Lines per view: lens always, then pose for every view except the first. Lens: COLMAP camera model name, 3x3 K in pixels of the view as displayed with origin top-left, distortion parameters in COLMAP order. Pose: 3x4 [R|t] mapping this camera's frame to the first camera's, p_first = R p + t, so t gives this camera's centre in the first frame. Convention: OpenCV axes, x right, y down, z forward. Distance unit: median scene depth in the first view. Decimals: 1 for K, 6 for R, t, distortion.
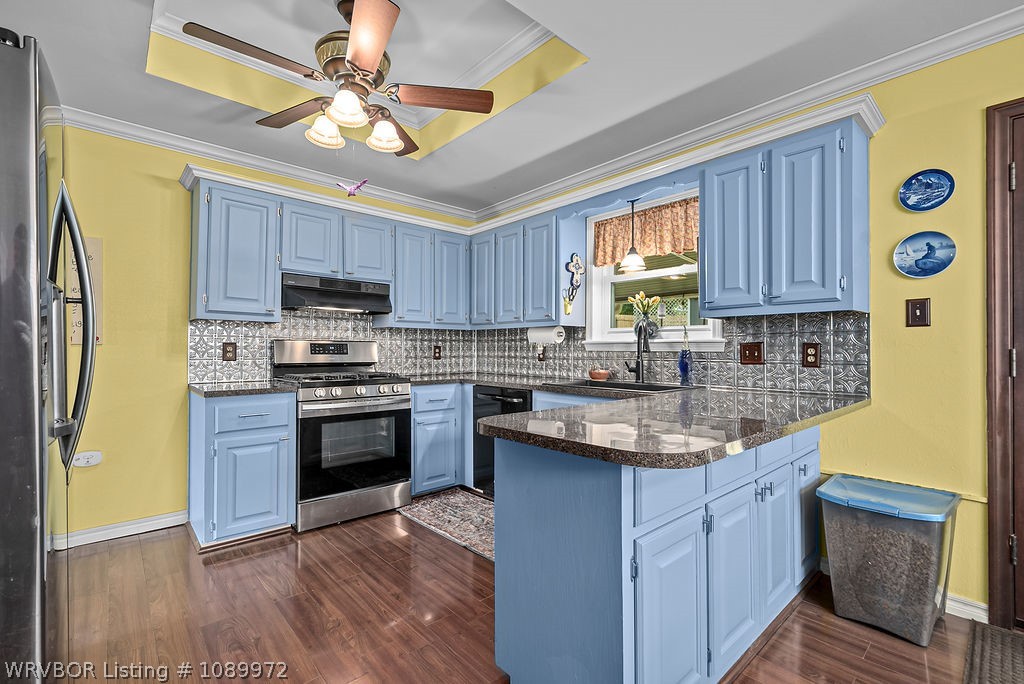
lens RADIAL K [[445.1, 0, 509.6], [0, 445.1, 344.1], [0, 0, 1]] dist [0.004819, 0.000170]
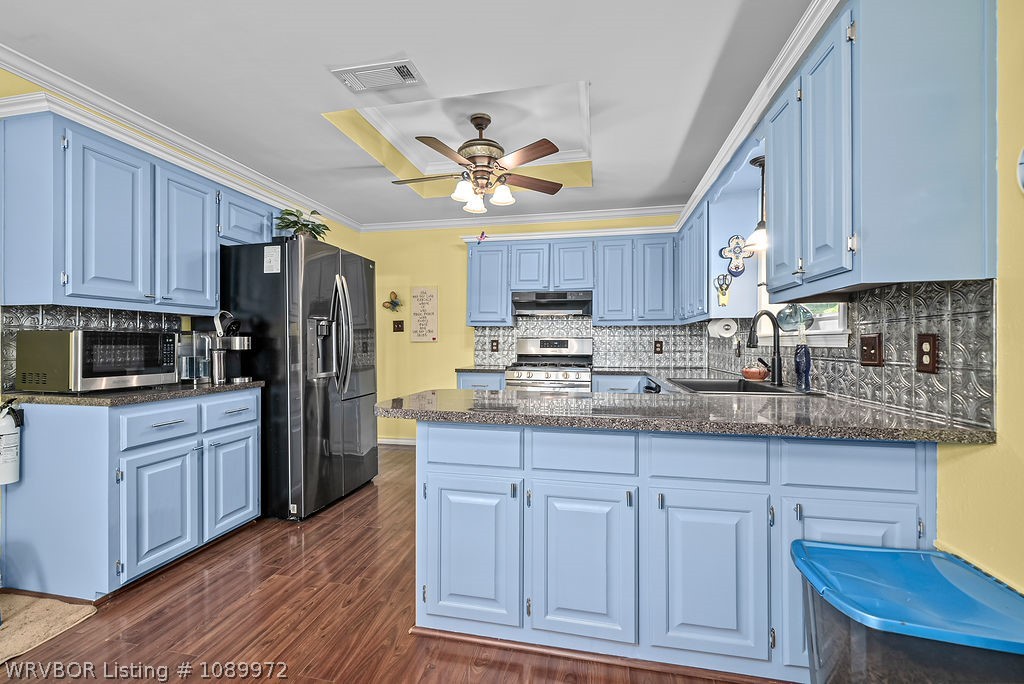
lens RADIAL K [[433.8, 0, 508.3], [0, 433.8, 343.5], [0, 0, 1]] dist [-0.000816, -0.000136]
pose [[0.591150, -0.002384, -0.806558, 0.579042], [0.011485, 0.999919, 0.005462, 0.000790], [0.806480, -0.012492, 0.591129, 0.124374]]
